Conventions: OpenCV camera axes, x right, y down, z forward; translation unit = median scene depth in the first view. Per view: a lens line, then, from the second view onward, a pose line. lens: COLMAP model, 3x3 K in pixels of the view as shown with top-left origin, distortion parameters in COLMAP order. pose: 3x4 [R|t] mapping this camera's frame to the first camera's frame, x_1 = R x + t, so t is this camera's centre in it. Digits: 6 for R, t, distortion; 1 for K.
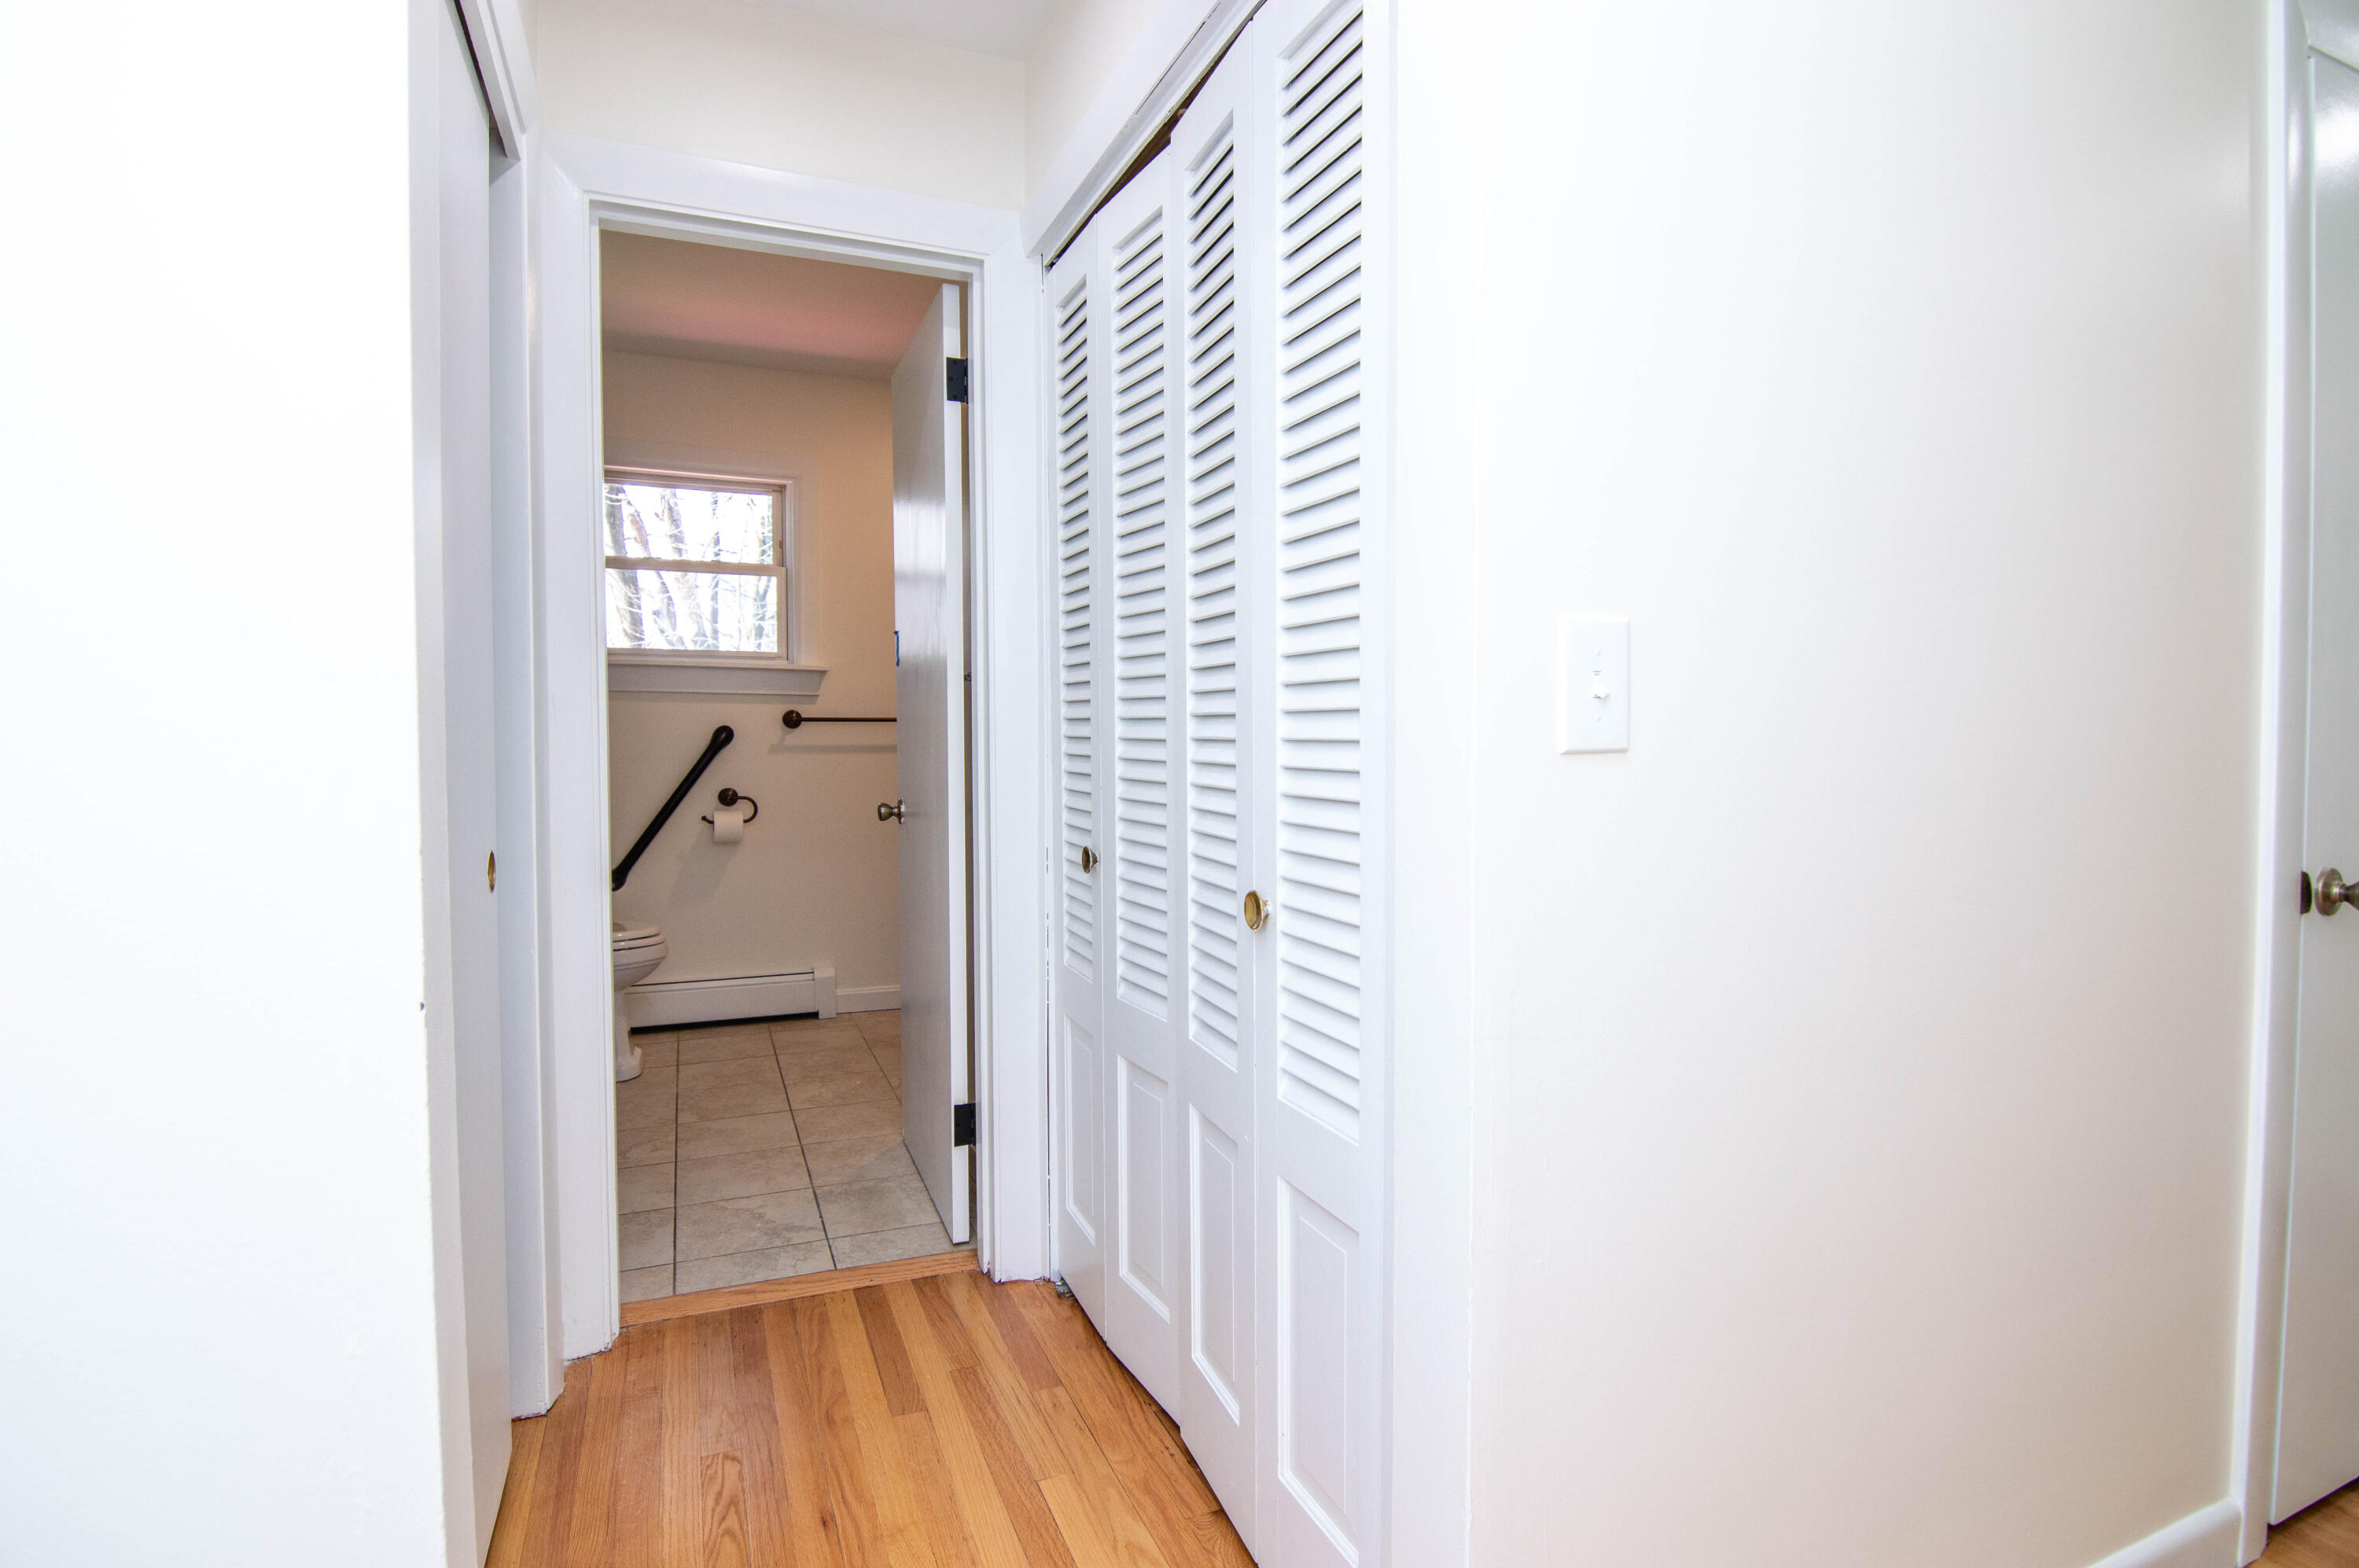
lens RADIAL K [[1160.6, 0, 1178.1], [0, 1160.6, 786.3], [0, 0, 1]] dist [-0.019263, -0.005082]
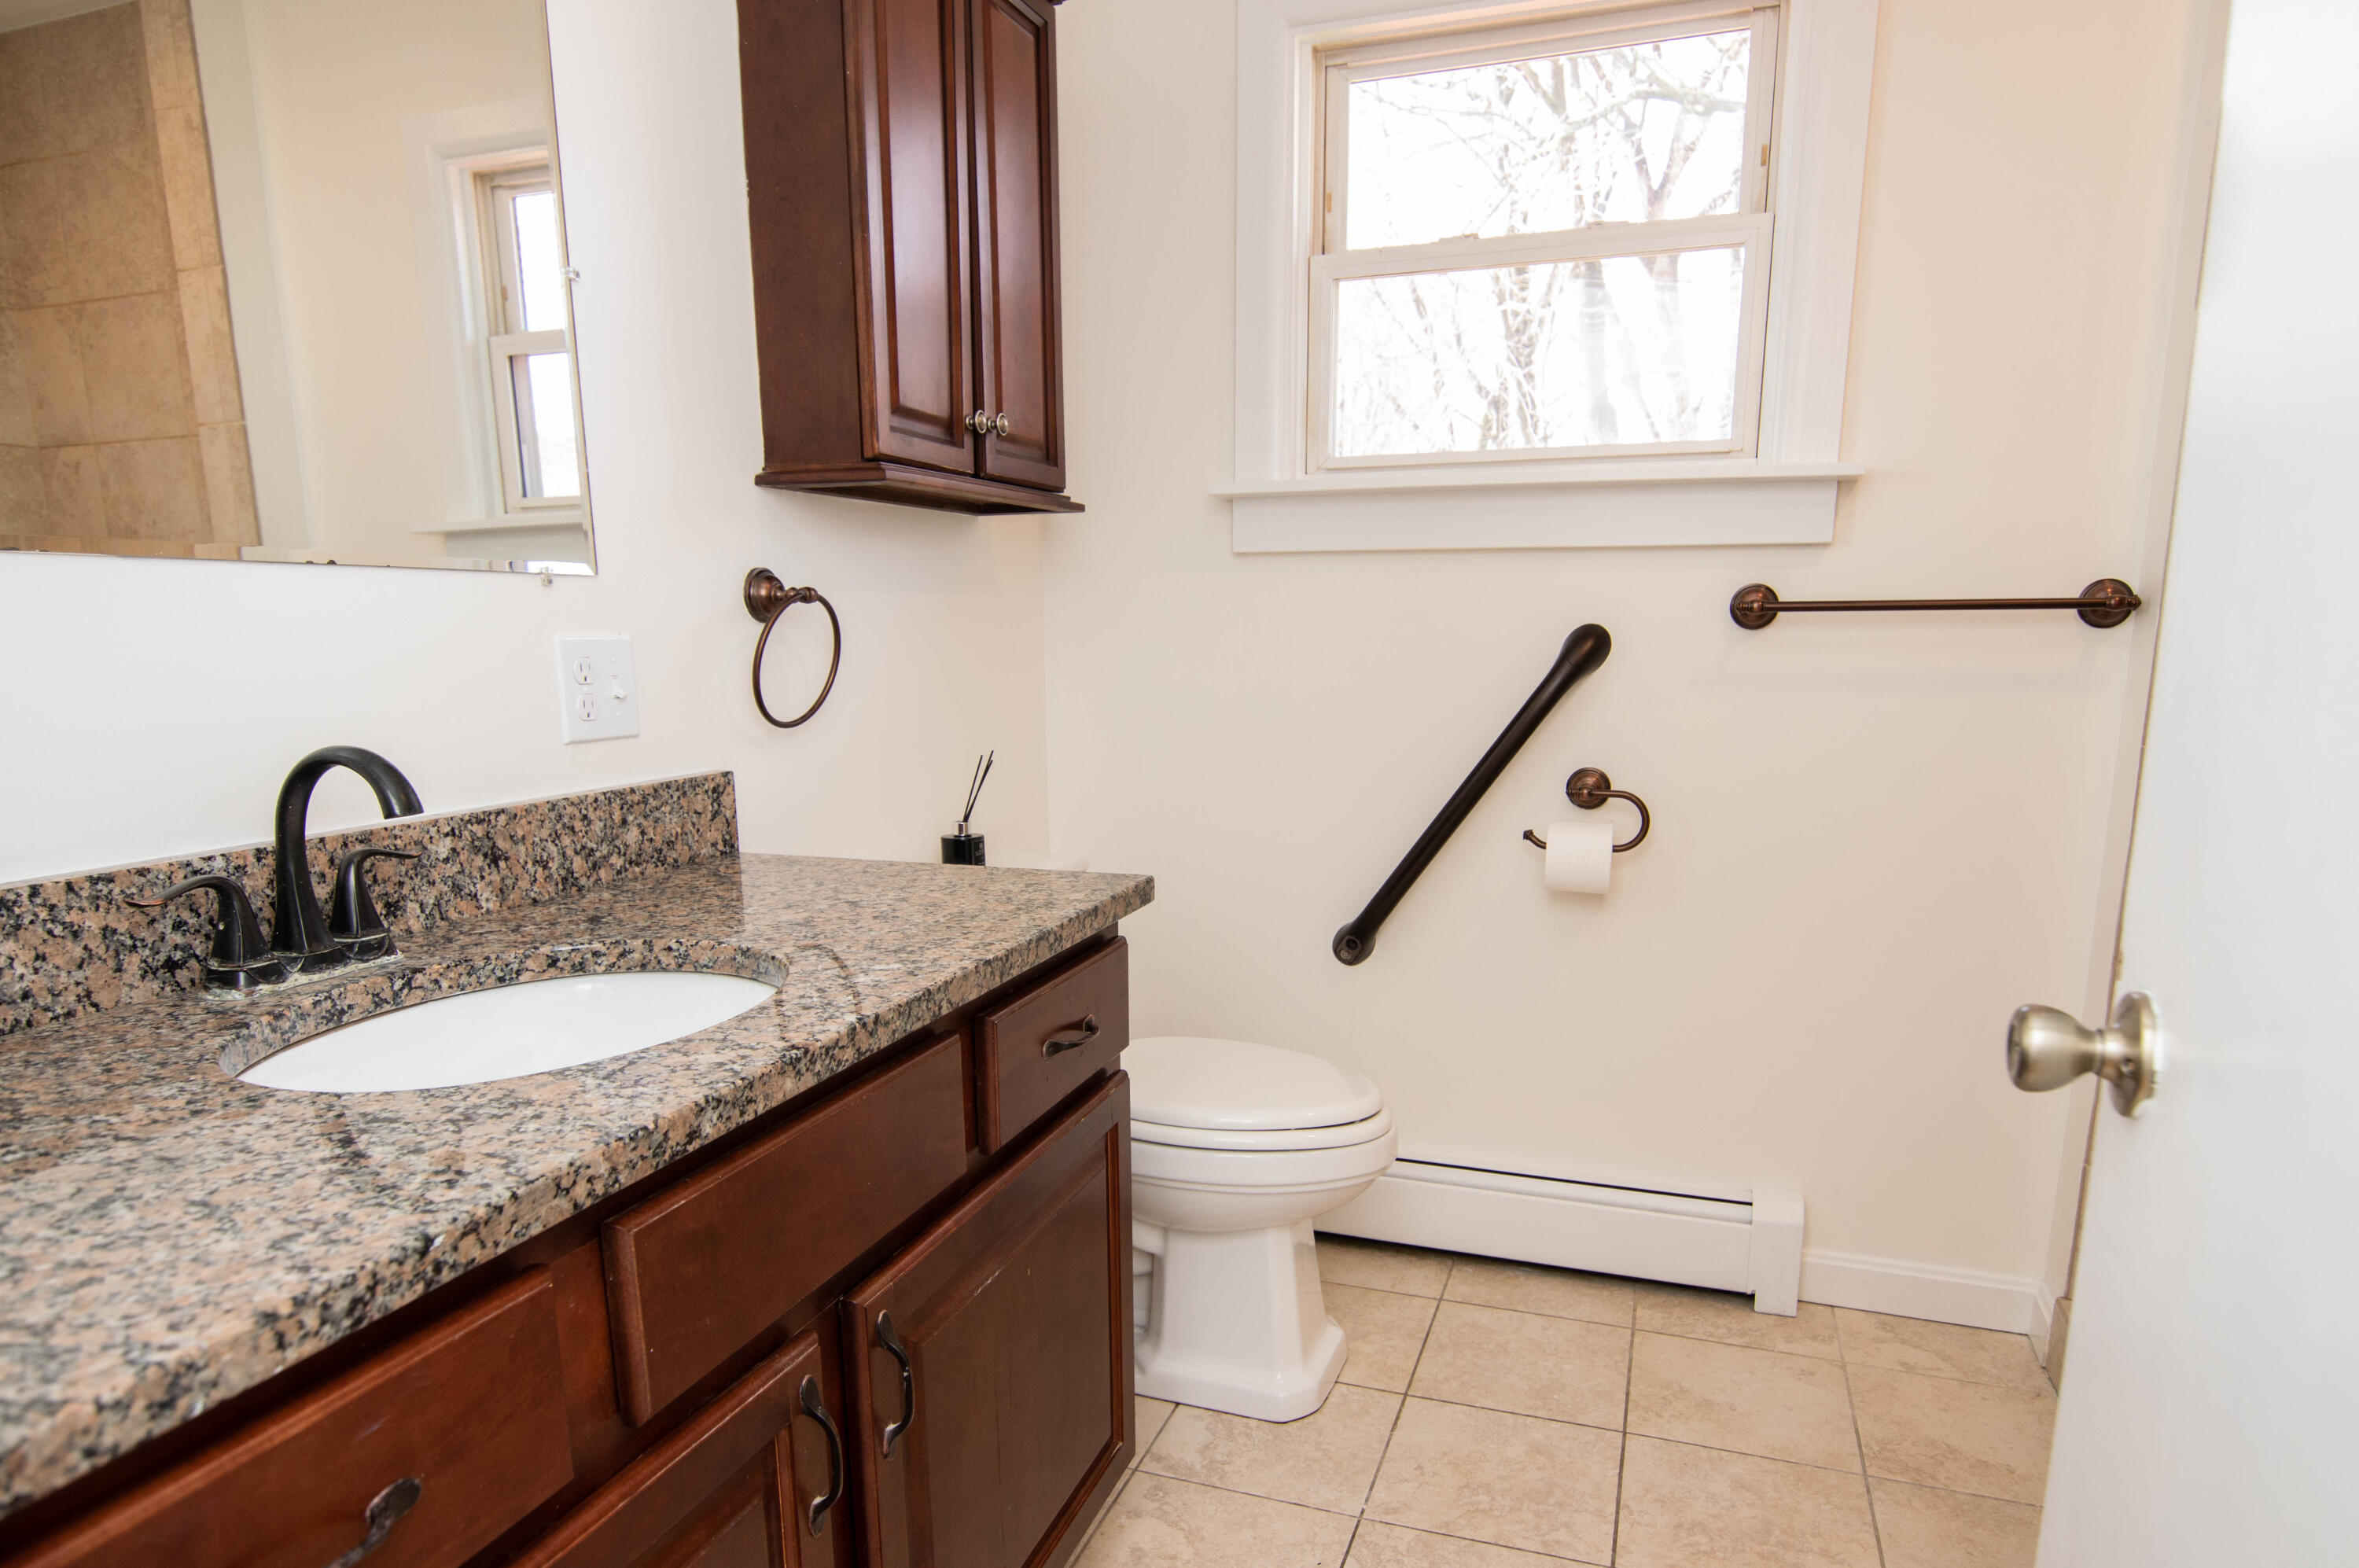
lens RADIAL K [[1376.5, 0, 1178.9], [0, 1376.5, 907.4], [0, 0, 1]] dist [-0.008784, -0.000277]
pose [[0.729566, 0.127512, -0.671919, -0.156458], [-0.022782, 0.986451, 0.162466, -0.029657], [0.683531, -0.103222, 0.722586, 0.550247]]
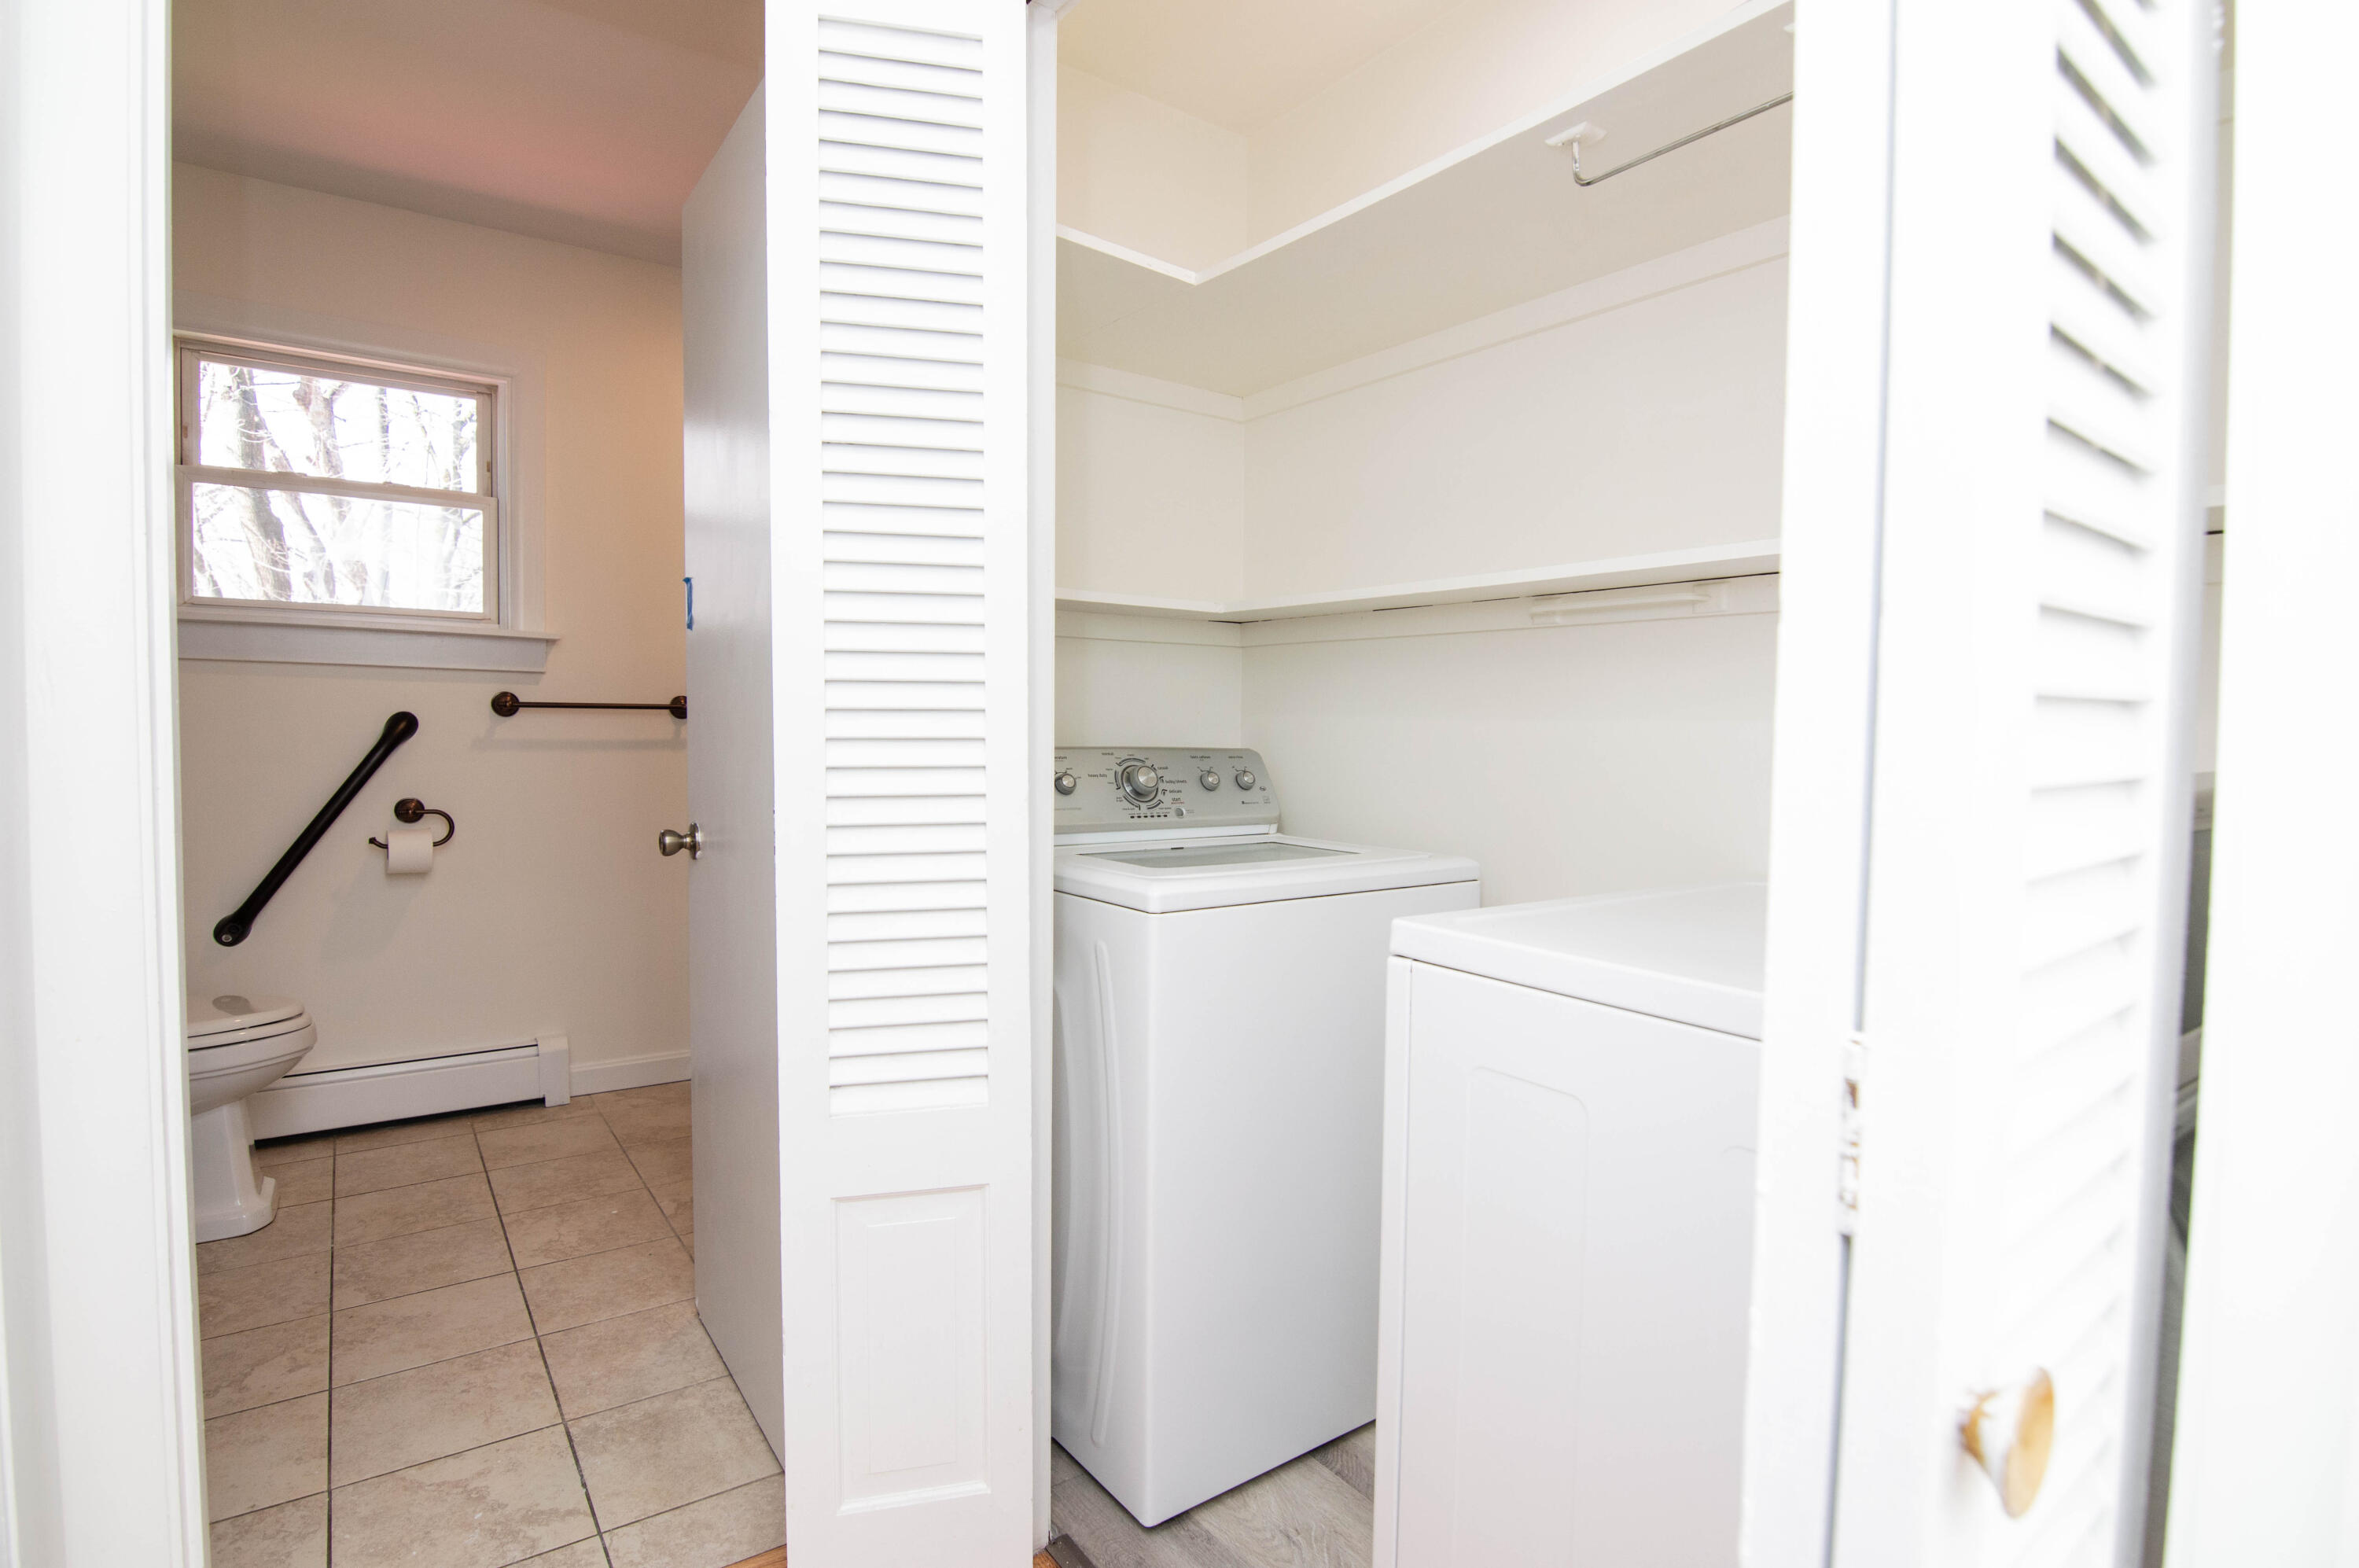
lens RADIAL K [[1160.6, 0, 1176.0], [0, 1160.6, 774.7], [0, 0, 1]] dist [-0.019263, -0.005082]
pose [[0.975302, -0.001432, 0.220872, -0.086918], [0.001495, 0.999999, -0.000118, -0.013218], [-0.220872, 0.000445, 0.975303, 0.209591]]
